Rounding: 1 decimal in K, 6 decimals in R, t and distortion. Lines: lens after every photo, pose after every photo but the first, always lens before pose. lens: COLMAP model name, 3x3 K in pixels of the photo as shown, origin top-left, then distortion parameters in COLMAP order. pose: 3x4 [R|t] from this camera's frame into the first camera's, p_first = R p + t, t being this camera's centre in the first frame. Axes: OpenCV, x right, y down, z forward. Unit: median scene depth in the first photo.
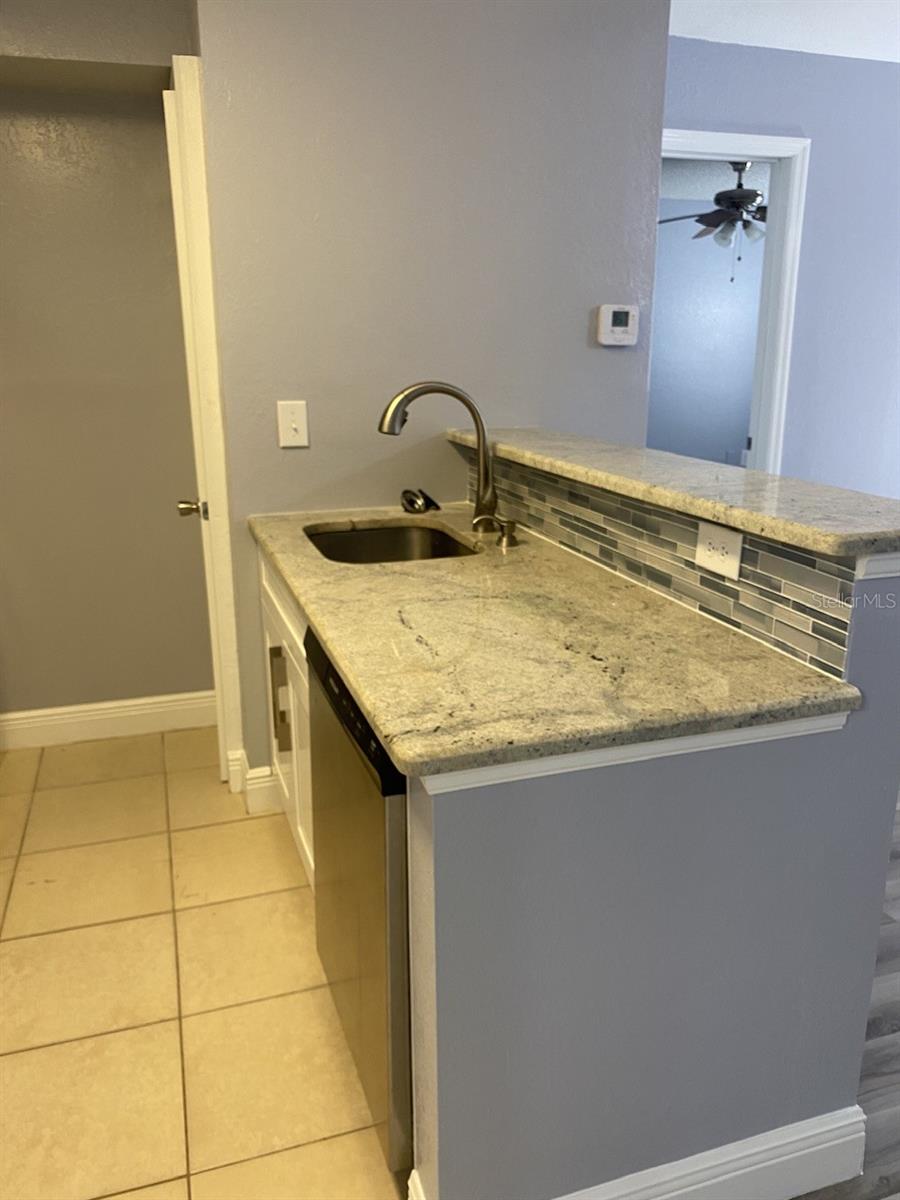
lens RADIAL K [[908.2, 0, 454.4], [0, 908.2, 618.6], [0, 0, 1]] dist [0.007634, -0.011251]
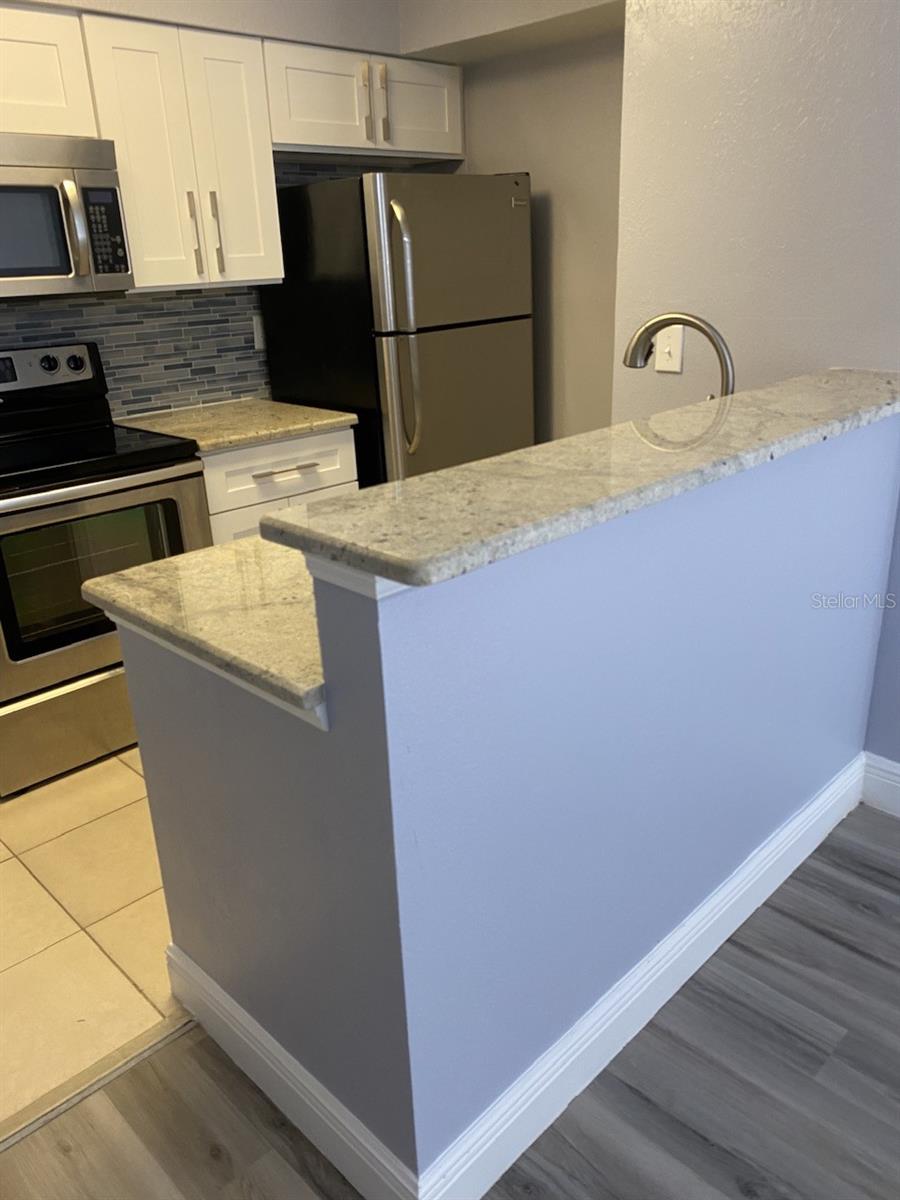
lens RADIAL K [[908.2, 0, 451.0], [0, 908.2, 597.1], [0, 0, 1]] dist [0.007634, -0.011251]
pose [[0.454319, 0.311755, -0.834508, 0.966386], [-0.230719, 0.945981, 0.227792, -0.199038], [0.860444, 0.089046, 0.501705, 0.507301]]
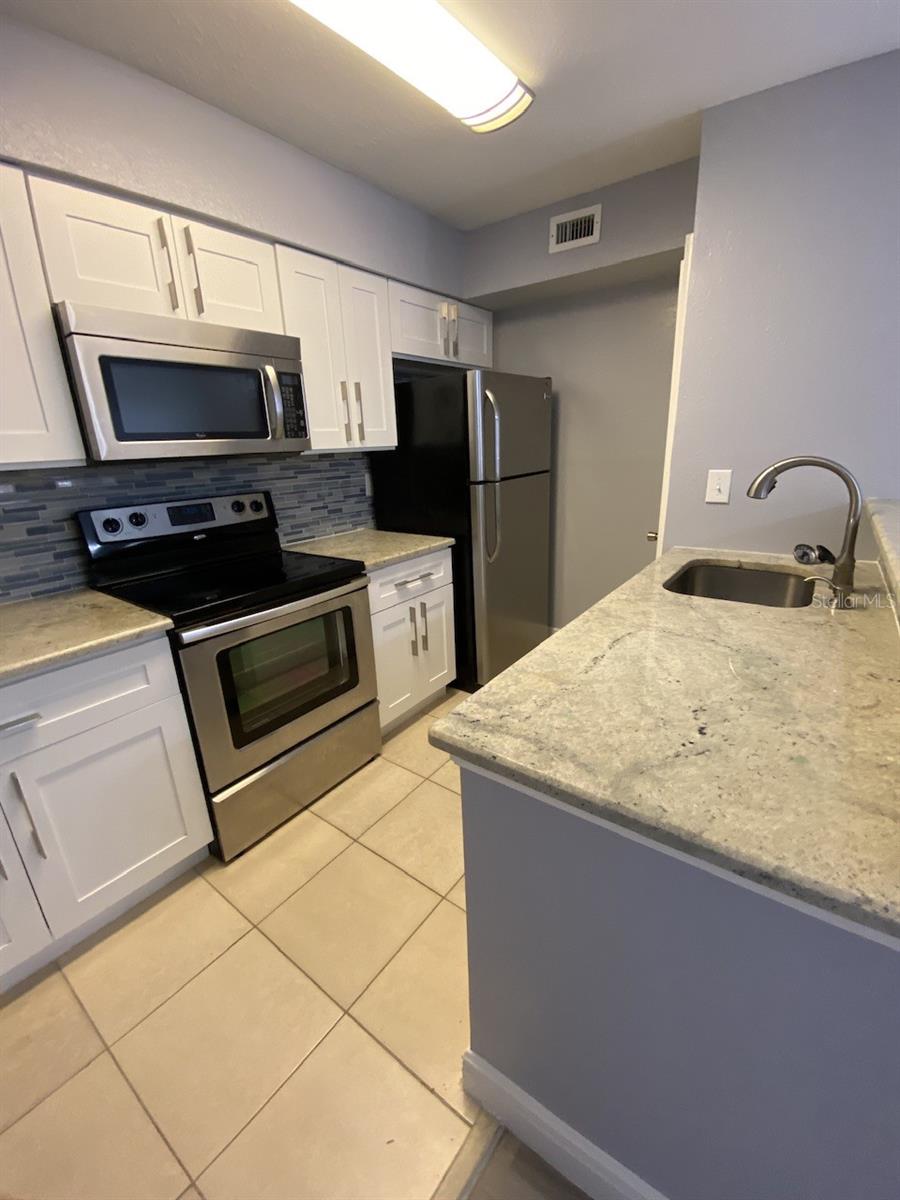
lens RADIAL K [[488.1, 0, 447.6], [0, 488.1, 601.5], [0, 0, 1]] dist [0.007867, -0.011966]
pose [[0.573377, 0.239440, -0.783523, 0.333585], [-0.206774, 0.967674, 0.144400, -0.101108], [0.792770, 0.079217, 0.604352, 0.362275]]
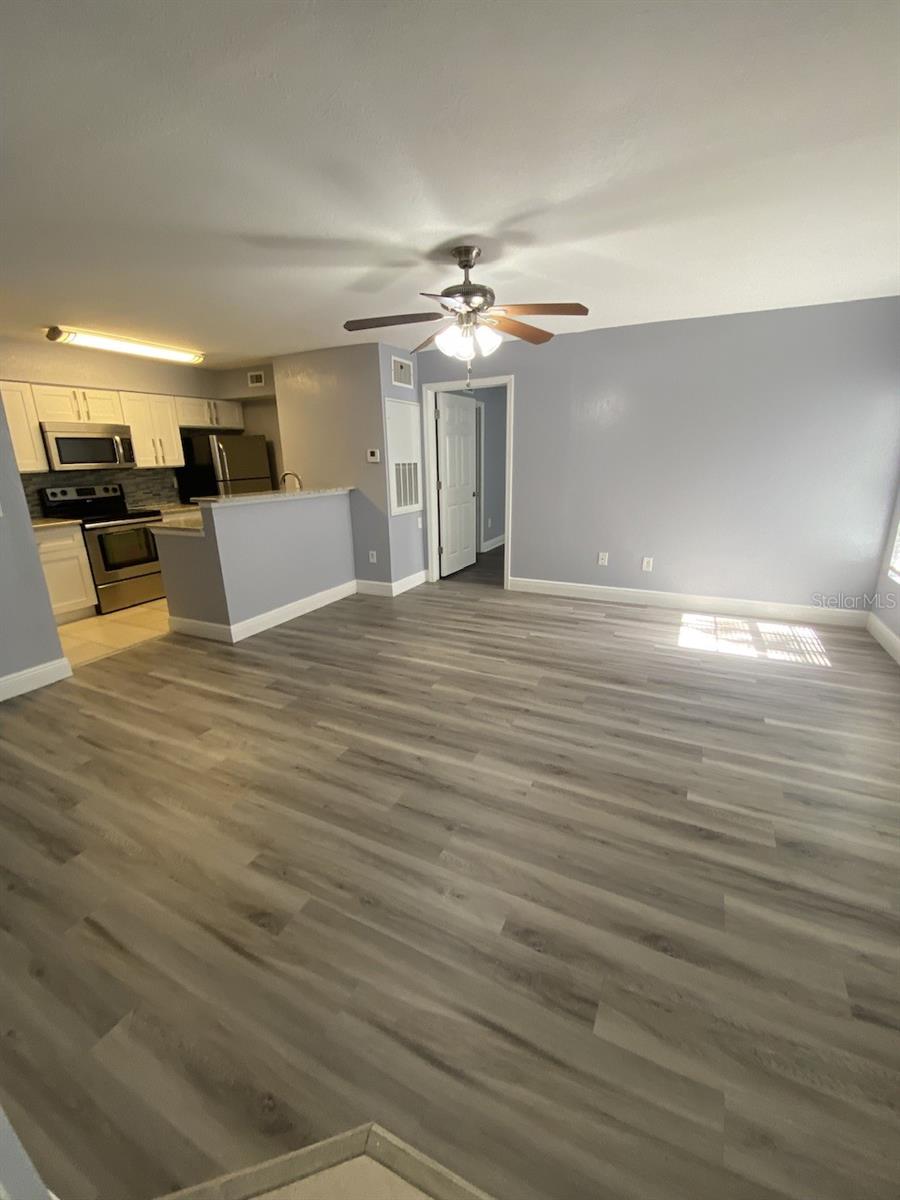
lens RADIAL K [[488.1, 0, 450.3], [0, 488.1, 600.9], [0, 0, 1]] dist [0.007867, -0.011966]
pose [[0.718040, 0.193490, -0.668566, 2.775006], [-0.188906, 0.978702, 0.080361, -0.013050], [0.669876, 0.068594, 0.739298, -0.106650]]
